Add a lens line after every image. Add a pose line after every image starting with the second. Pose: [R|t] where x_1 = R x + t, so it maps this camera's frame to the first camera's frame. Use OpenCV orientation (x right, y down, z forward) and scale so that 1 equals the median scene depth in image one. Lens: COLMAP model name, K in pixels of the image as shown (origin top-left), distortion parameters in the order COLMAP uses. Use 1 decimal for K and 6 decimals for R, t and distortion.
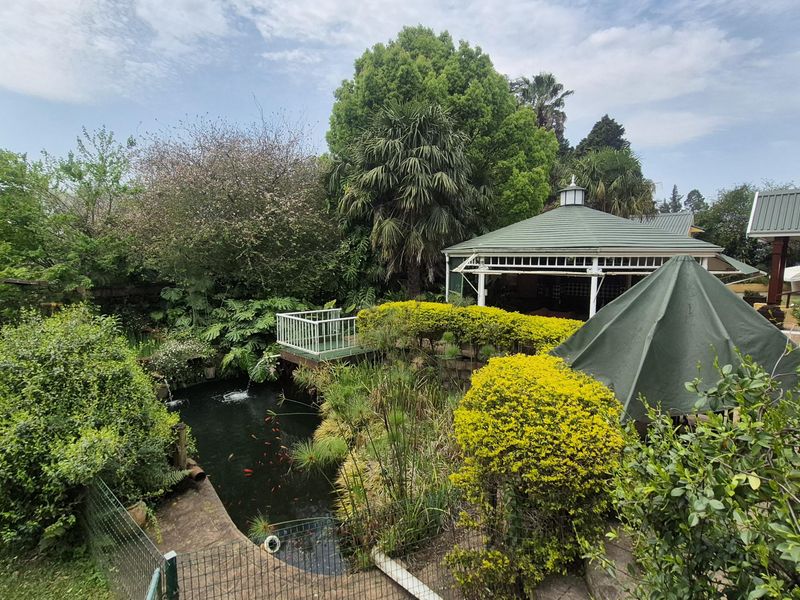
lens RADIAL K [[396.9, 0, 402.3], [0, 396.9, 298.6], [0, 0, 1]] dist [0.000585, -0.003588]
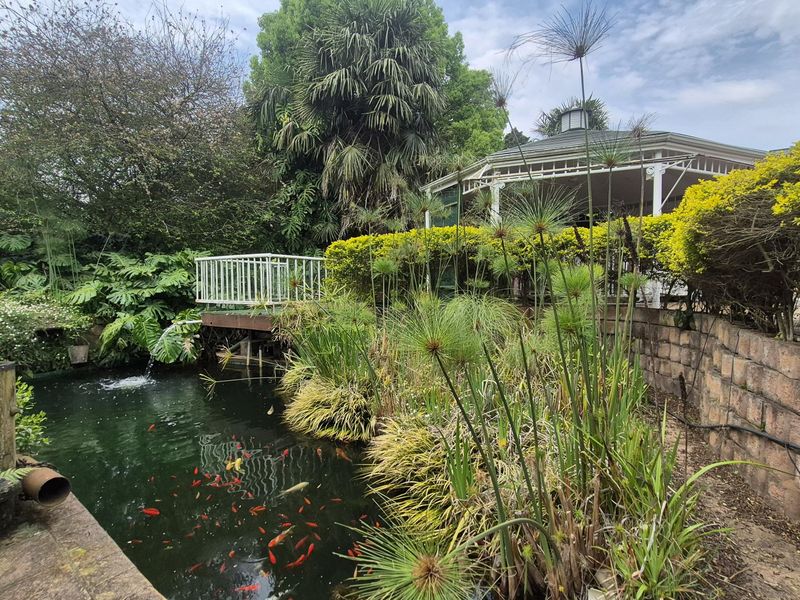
lens RADIAL K [[396.9, 0, 399.2], [0, 396.9, 301.6], [0, 0, 1]] dist [0.000585, -0.003588]
pose [[0.973159, -0.019624, 0.229295, -0.130429], [0.032005, 0.998216, -0.050403, 0.146959], [-0.227897, 0.056388, 0.972051, 0.263894]]
